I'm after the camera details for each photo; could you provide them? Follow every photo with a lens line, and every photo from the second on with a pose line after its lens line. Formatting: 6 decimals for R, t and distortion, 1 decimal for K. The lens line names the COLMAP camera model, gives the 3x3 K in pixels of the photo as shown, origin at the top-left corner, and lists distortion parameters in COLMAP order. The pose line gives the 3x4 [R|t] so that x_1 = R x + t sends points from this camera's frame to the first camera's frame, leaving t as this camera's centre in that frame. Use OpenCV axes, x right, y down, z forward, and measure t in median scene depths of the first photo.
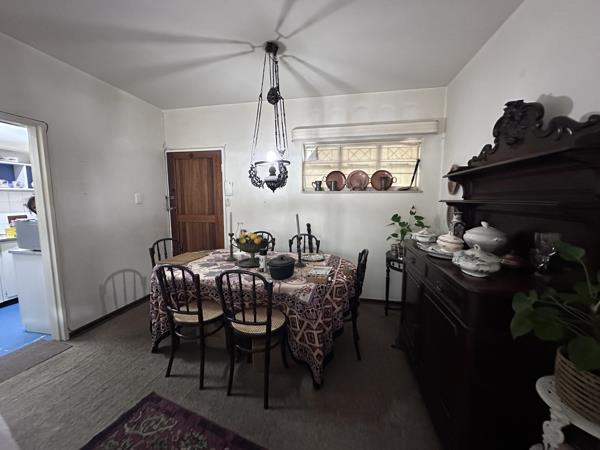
lens RADIAL K [[239.8, 0, 299.6], [0, 239.8, 224.9], [0, 0, 1]] dist [-0.000492, 0.000096]
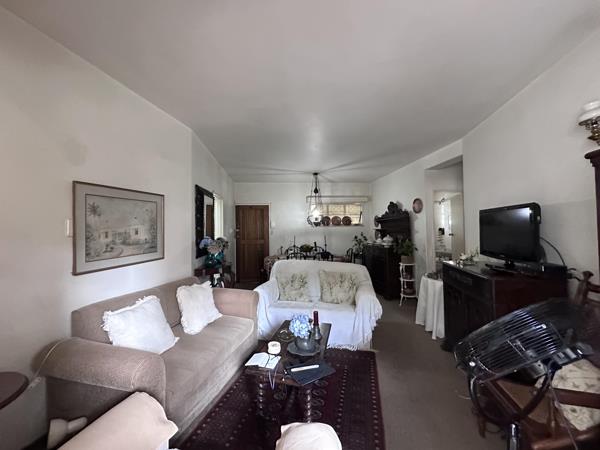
lens RADIAL K [[239.8, 0, 300.4], [0, 239.8, 225.6], [0, 0, 1]] dist [-0.000492, 0.000096]
pose [[0.953760, -0.010582, 0.300384, -0.722873], [0.050785, 0.990685, -0.126349, 0.112968], [-0.296249, 0.135762, 0.945413, -0.942110]]
